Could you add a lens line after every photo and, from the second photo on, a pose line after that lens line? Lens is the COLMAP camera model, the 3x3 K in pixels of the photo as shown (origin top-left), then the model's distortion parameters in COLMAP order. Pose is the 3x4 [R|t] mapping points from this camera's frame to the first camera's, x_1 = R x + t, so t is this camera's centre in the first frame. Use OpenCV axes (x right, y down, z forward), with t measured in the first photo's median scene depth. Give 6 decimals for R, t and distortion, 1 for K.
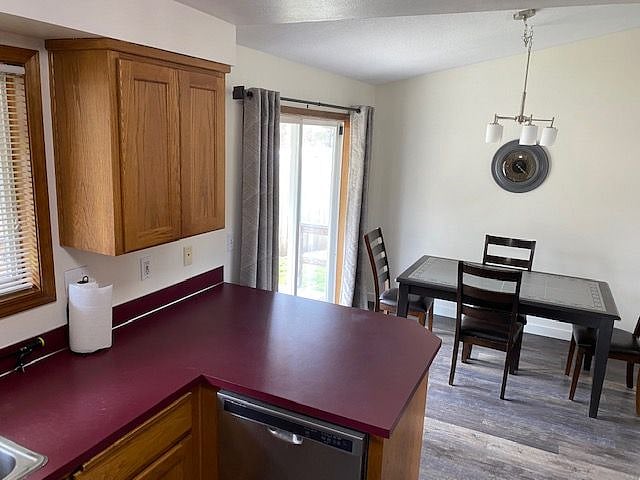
lens RADIAL K [[481.9, 0, 320.0], [0, 481.9, 240.0], [0, 0, 1]] dist [0.057982, -0.105975]
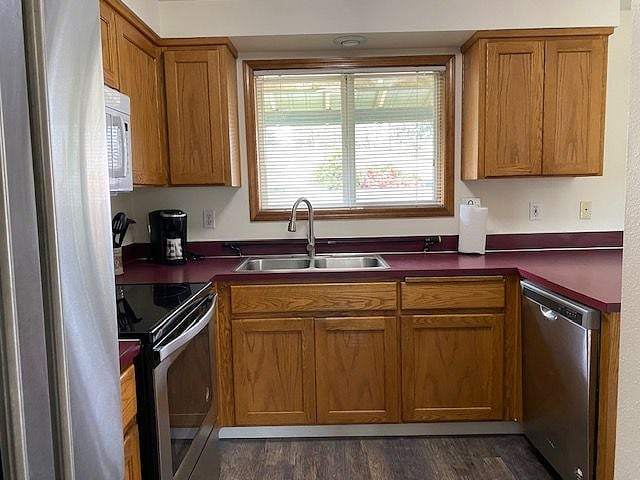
lens RADIAL K [[481.9, 0, 320.0], [0, 481.9, 240.0], [0, 0, 1]] dist [0.057982, -0.105975]
pose [[0.431665, 0.044018, -0.900959, 0.638672], [-0.146942, 0.988898, -0.022089, 0.291275], [0.889985, 0.141924, 0.433341, -0.019329]]
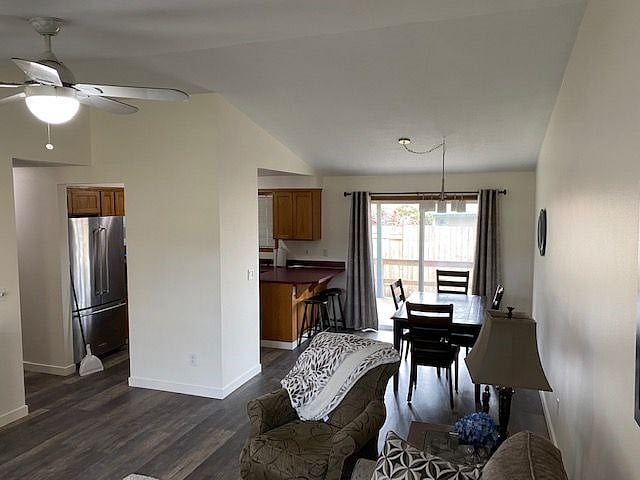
lens RADIAL K [[481.9, 0, 320.0], [0, 481.9, 240.0], [0, 0, 1]] dist [0.057982, -0.105975]
pose [[0.119186, 0.020649, -0.992657, 3.418622], [-0.202387, 0.979298, -0.003929, -0.019910], [0.972026, 0.201369, 0.120897, 0.787123]]
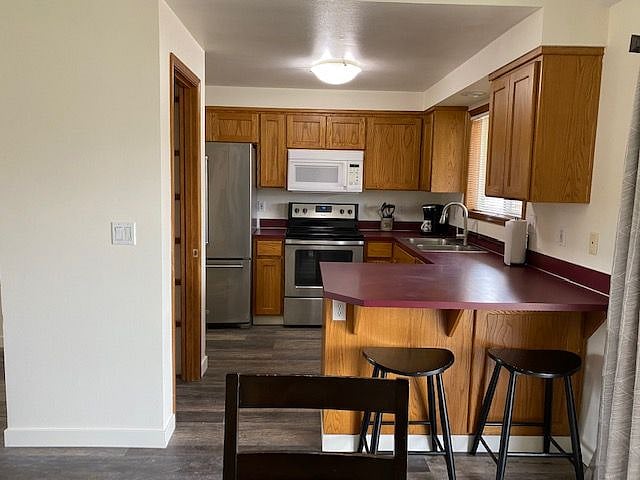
lens RADIAL K [[481.9, 0, 320.0], [0, 481.9, 240.0], [0, 0, 1]] dist [0.057982, -0.105975]
pose [[-0.883327, -0.005253, -0.468728, 0.898244], [-0.159335, 0.943764, 0.289693, -0.210647], [0.440846, 0.330579, -0.834489, 2.048630]]
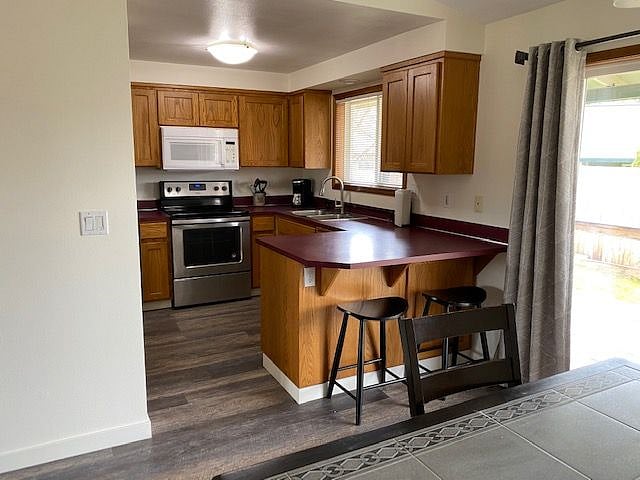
lens RADIAL K [[481.9, 0, 320.0], [0, 481.9, 240.0], [0, 0, 1]] dist [0.057982, -0.105975]
pose [[-0.592690, 0.087586, -0.800654, 1.368734], [-0.206613, 0.944273, 0.256243, -0.149851], [0.778479, 0.317298, -0.541564, 1.832229]]
